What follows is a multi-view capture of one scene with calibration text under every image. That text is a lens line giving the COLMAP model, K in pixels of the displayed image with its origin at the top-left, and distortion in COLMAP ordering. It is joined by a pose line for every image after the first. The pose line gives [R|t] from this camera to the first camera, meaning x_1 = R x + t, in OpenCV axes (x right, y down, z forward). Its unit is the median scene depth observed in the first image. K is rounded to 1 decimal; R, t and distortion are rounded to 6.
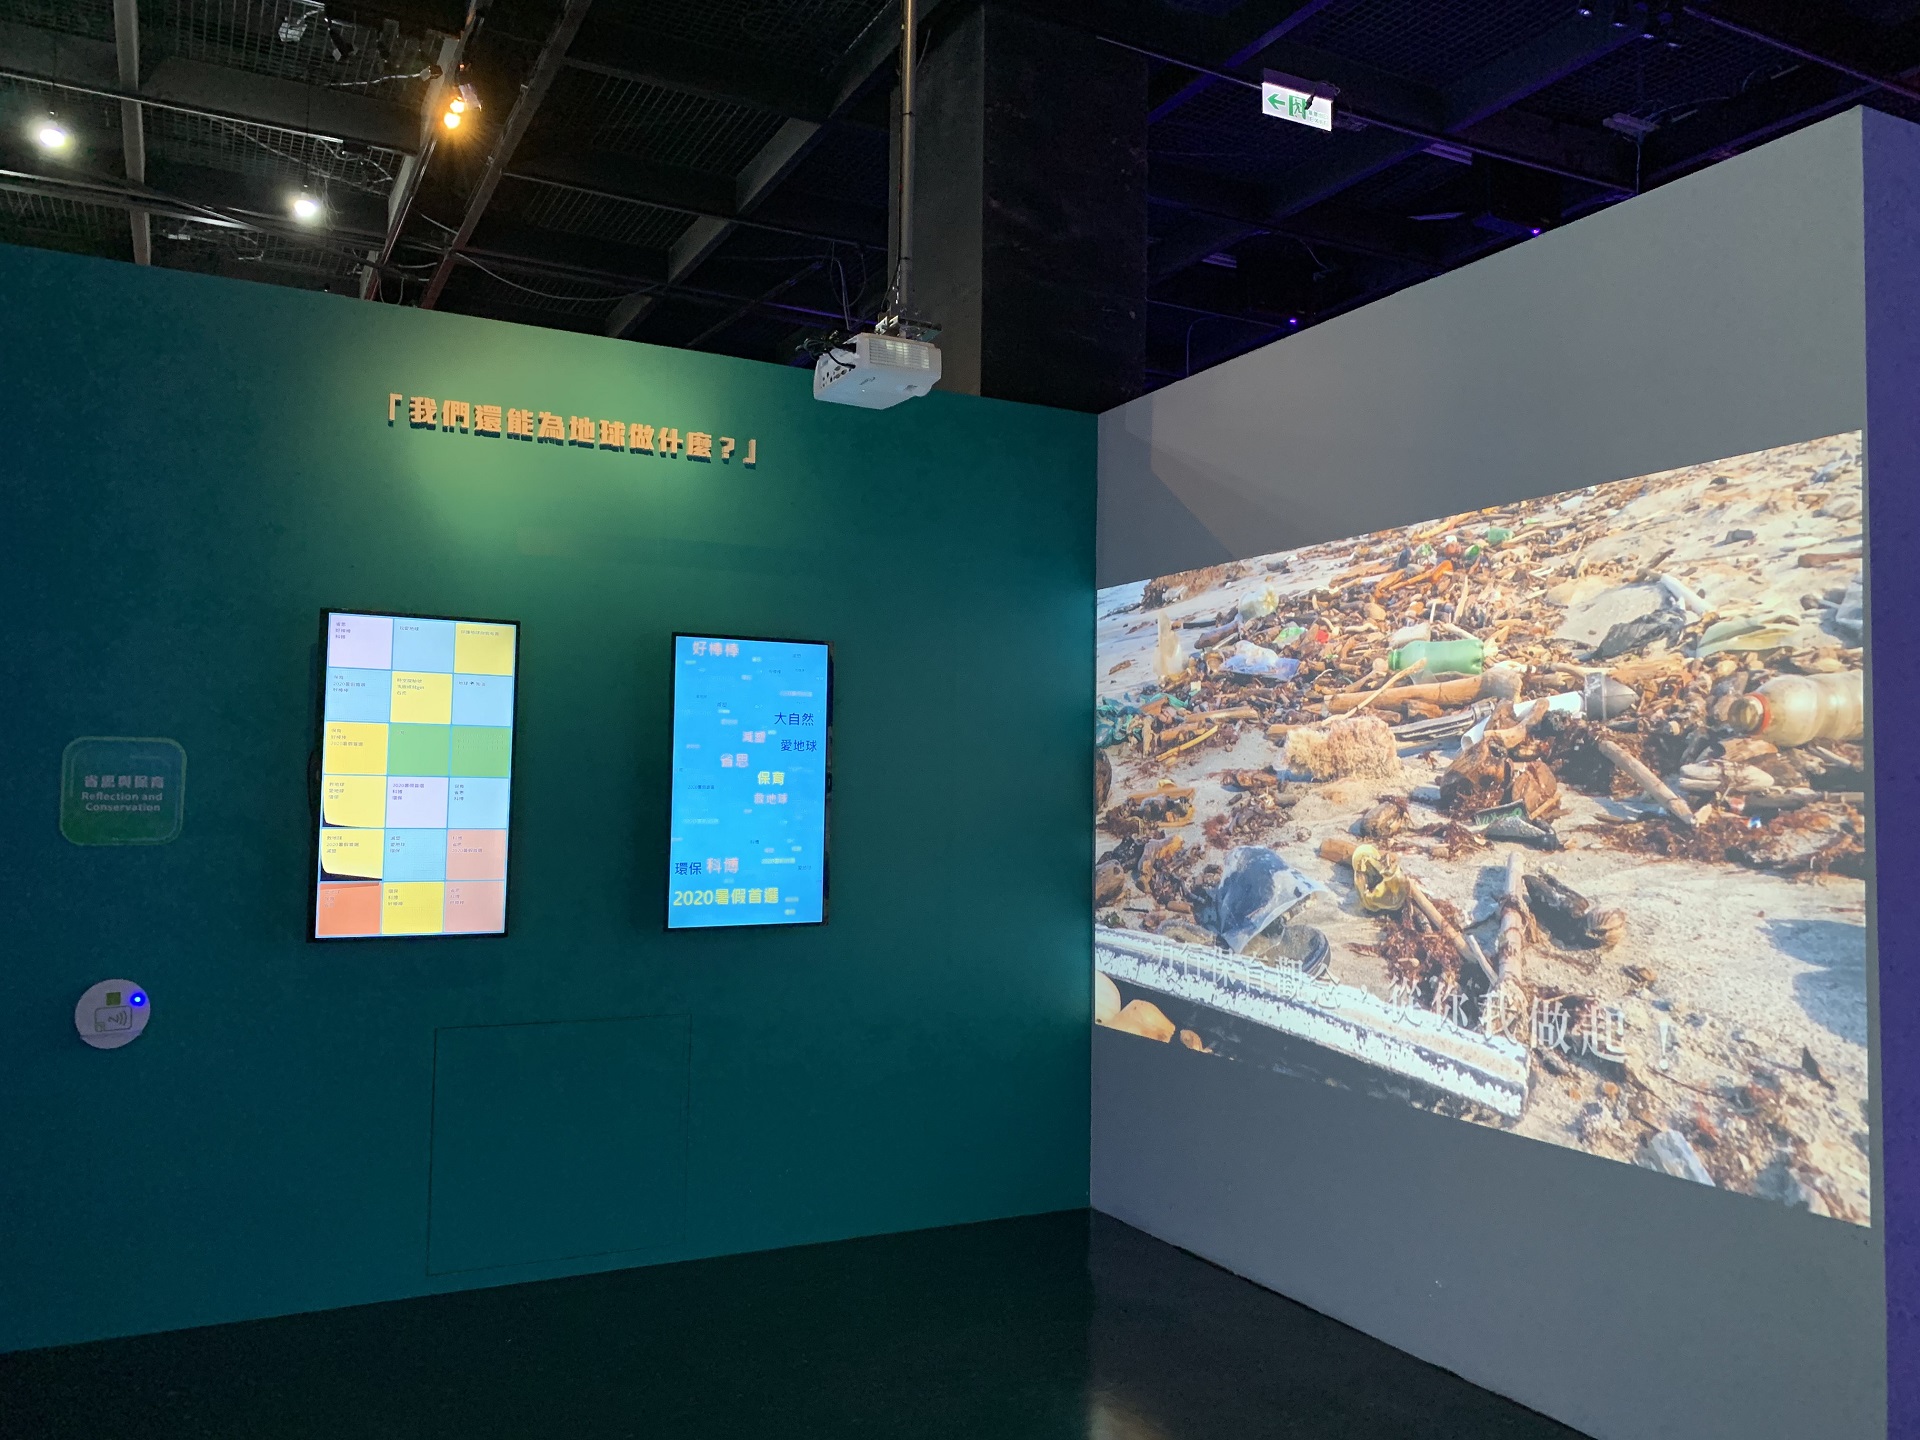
lens RADIAL K [[1481.4, 0, 960.5], [0, 1481.4, 723.1], [0, 0, 1]] dist [0.025264, -0.018283]
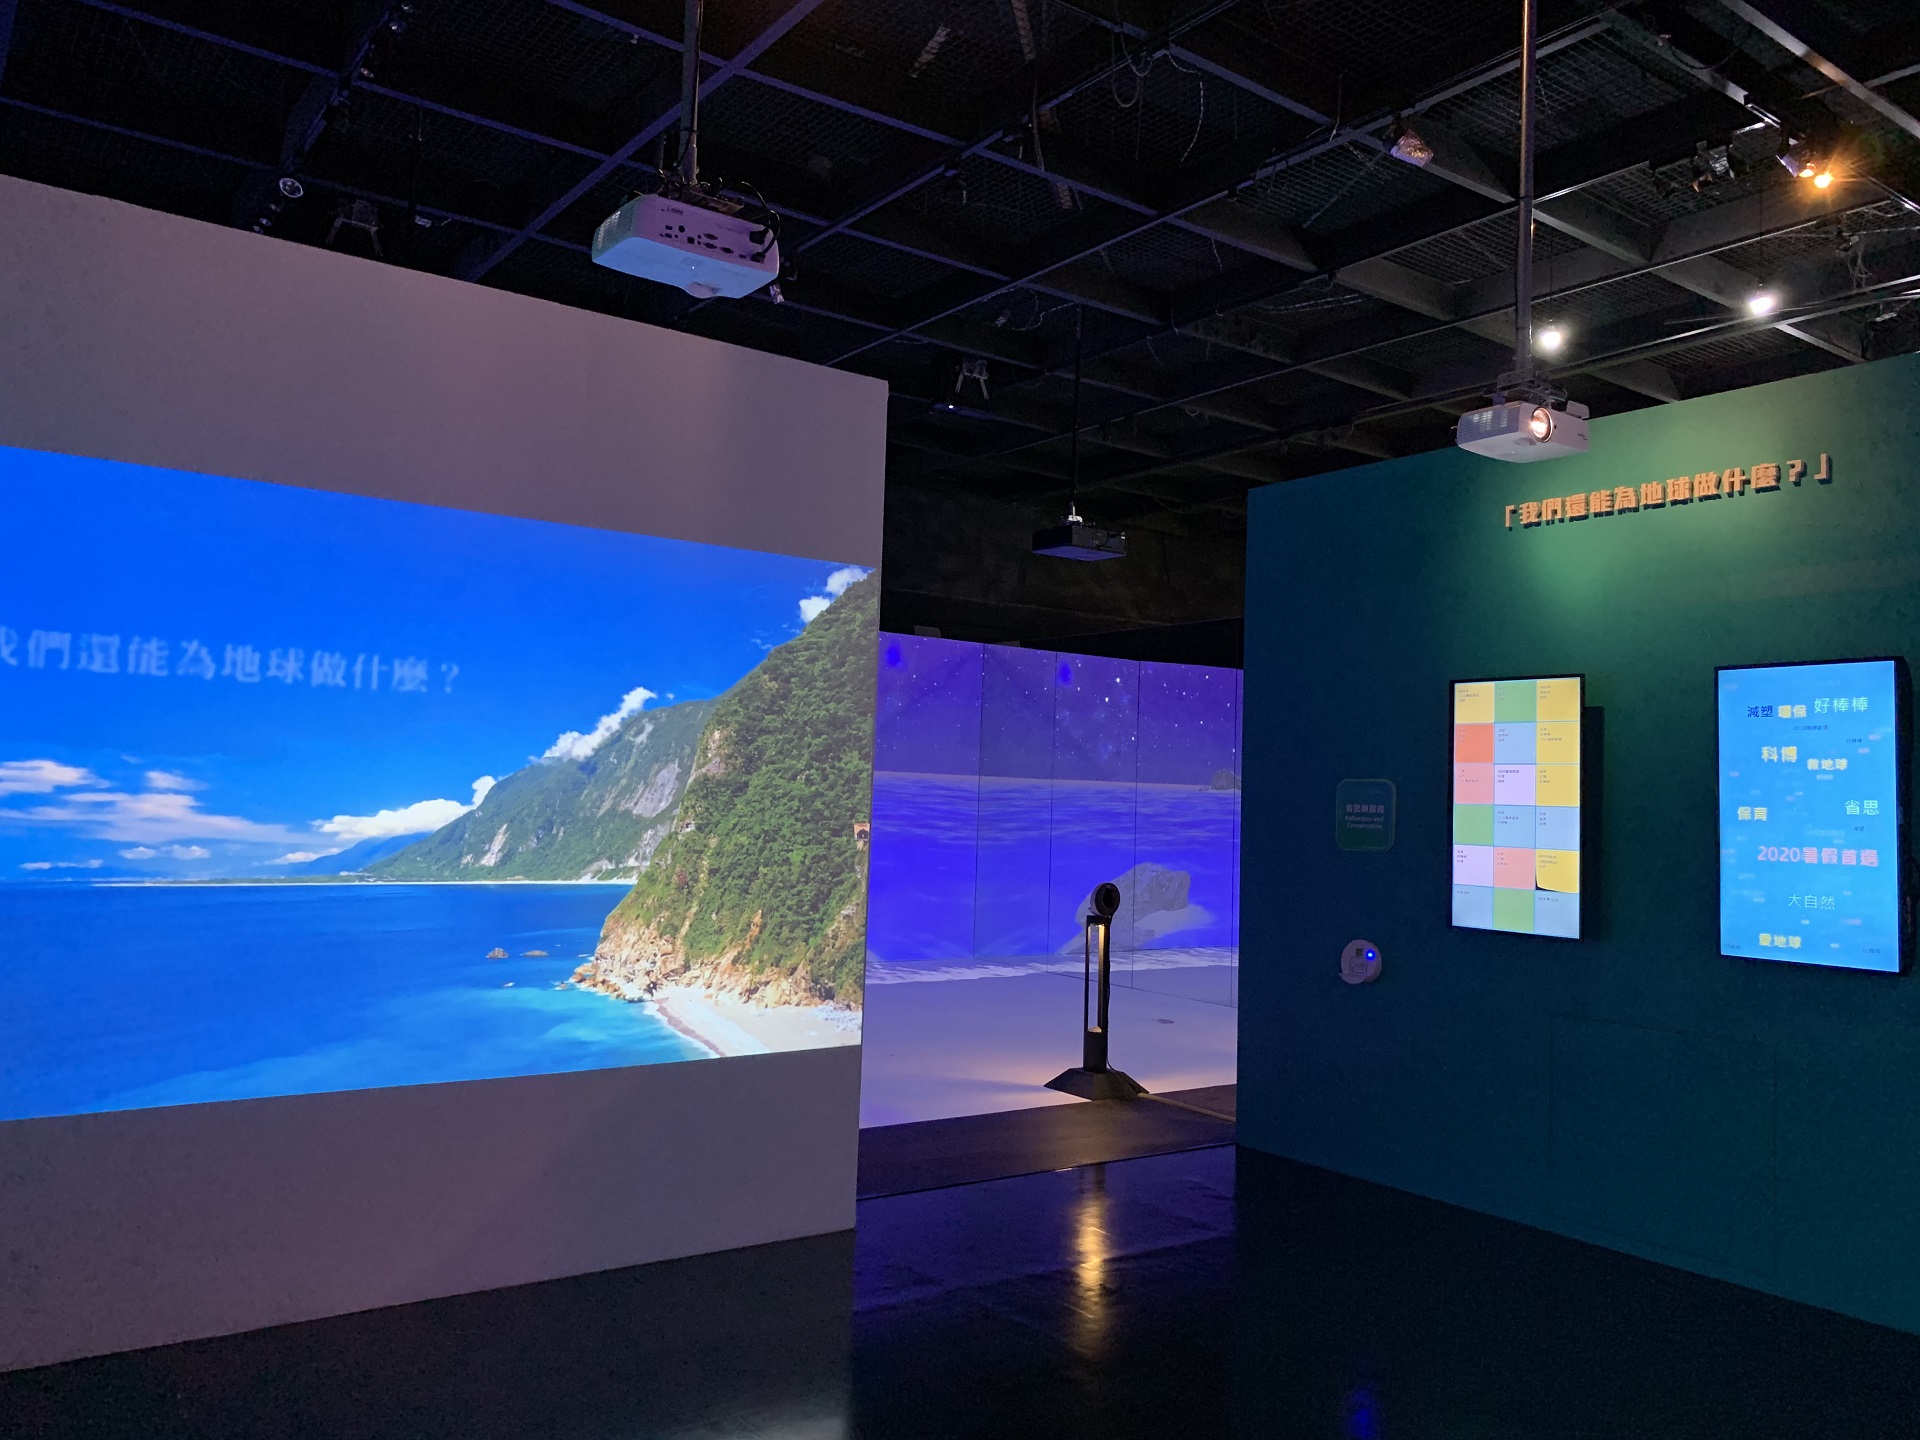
lens RADIAL K [[1481.4, 0, 963.2], [0, 1481.4, 716.5], [0, 0, 1]] dist [0.025264, -0.018283]
pose [[0.142376, -0.065669, -0.987632, 0.788780], [0.016609, 0.997815, -0.063952, 0.032195], [0.989673, -0.007299, 0.143156, 0.346647]]
